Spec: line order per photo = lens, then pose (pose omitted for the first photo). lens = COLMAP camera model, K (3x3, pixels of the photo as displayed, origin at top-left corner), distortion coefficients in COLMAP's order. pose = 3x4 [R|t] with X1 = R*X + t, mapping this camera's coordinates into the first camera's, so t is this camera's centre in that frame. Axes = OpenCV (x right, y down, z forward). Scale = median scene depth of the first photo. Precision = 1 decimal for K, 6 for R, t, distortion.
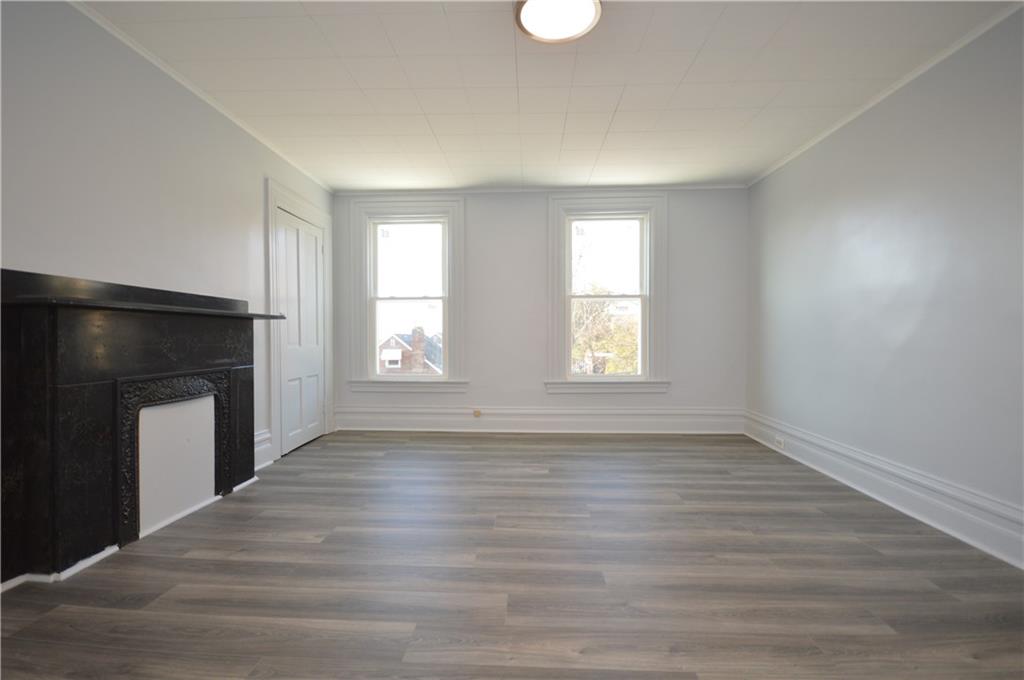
lens RADIAL K [[453.3, 0, 507.8], [0, 453.3, 342.9], [0, 0, 1]] dist [0.003086, -0.008537]
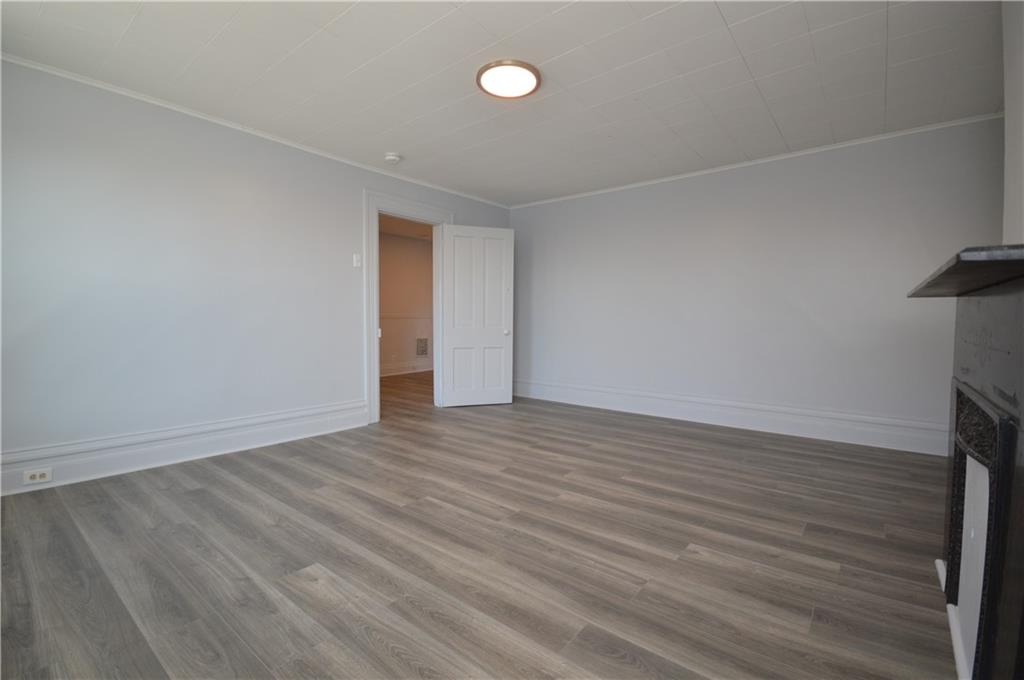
lens RADIAL K [[453.3, 0, 507.8], [0, 453.3, 342.9], [0, 0, 1]] dist [0.003086, -0.008537]
pose [[-0.807576, -0.032574, 0.588863, -0.571306], [0.005078, 0.998052, 0.062174, -0.032445], [-0.589741, 0.053200, -0.805838, 1.726573]]
